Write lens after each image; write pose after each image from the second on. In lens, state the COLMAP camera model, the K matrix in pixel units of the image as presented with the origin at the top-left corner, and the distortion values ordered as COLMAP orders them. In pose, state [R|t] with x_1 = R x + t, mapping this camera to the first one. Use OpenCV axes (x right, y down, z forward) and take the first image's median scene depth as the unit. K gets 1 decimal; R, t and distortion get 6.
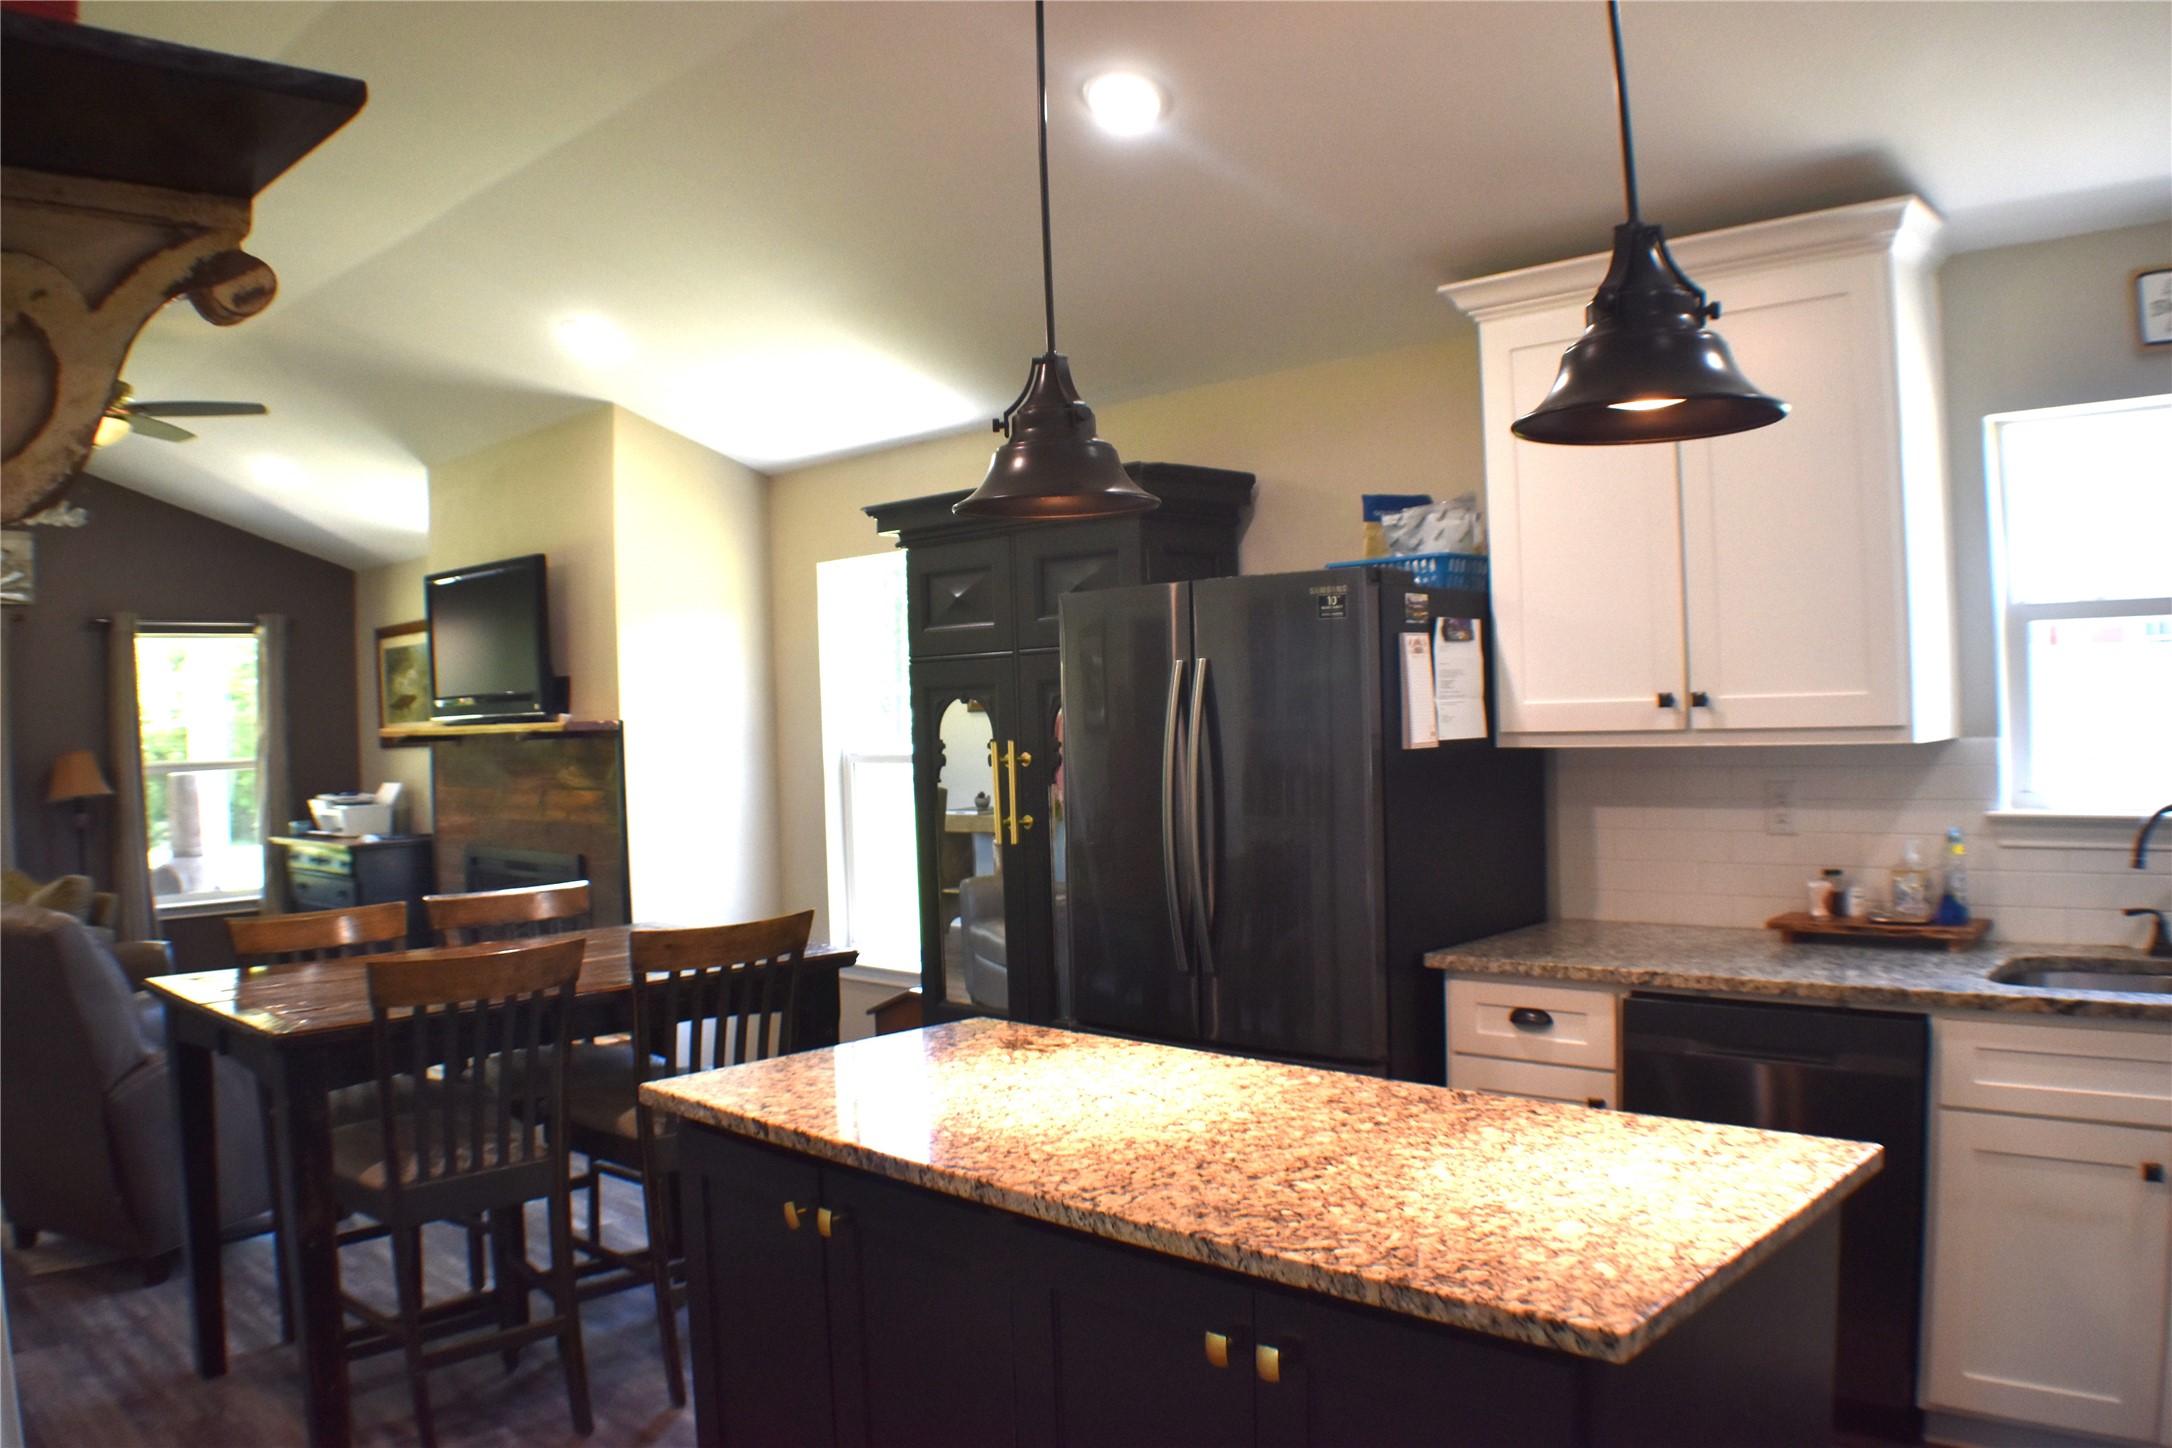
lens RADIAL K [[1629.9, 0, 1085.7], [0, 1629.9, 725.5], [0, 0, 1]] dist [-0.183332, 0.026334]
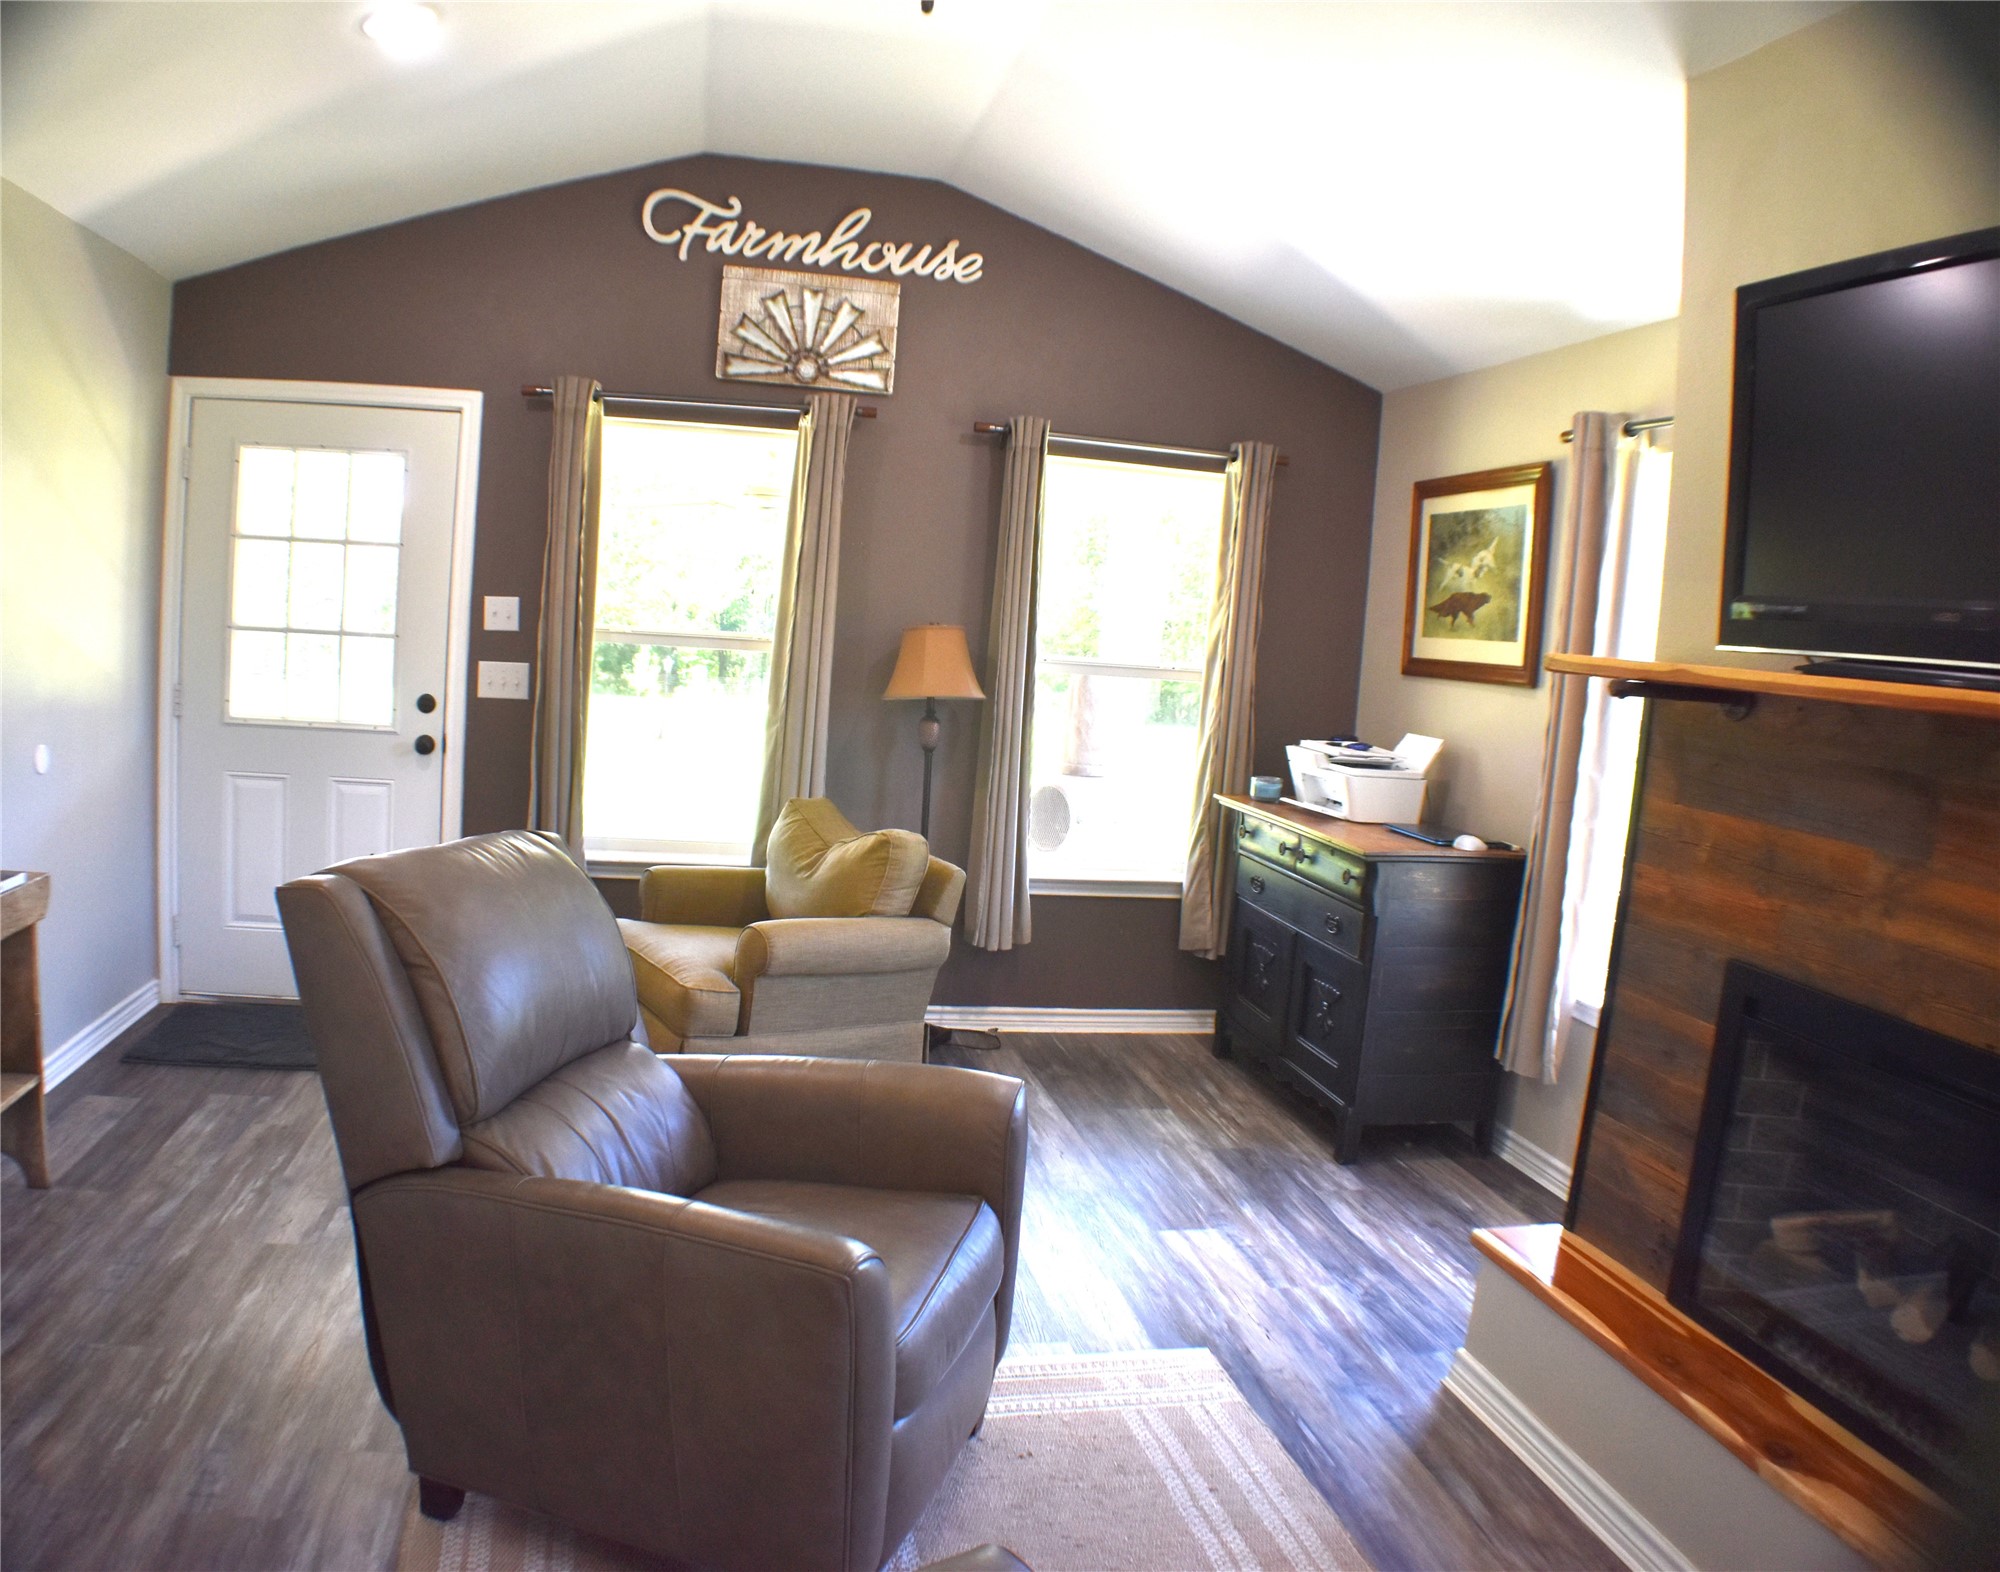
lens RADIAL K [[1426.2, 0, 960.3], [0, 1426.2, 782.7], [0, 0, 1]] dist [-0.188299, 0.033415]
pose [[0.804537, 0.156229, -0.572986, -0.627891], [-0.101359, 0.986746, 0.126725, 0.010464], [0.585189, -0.043878, 0.809709, 1.056334]]
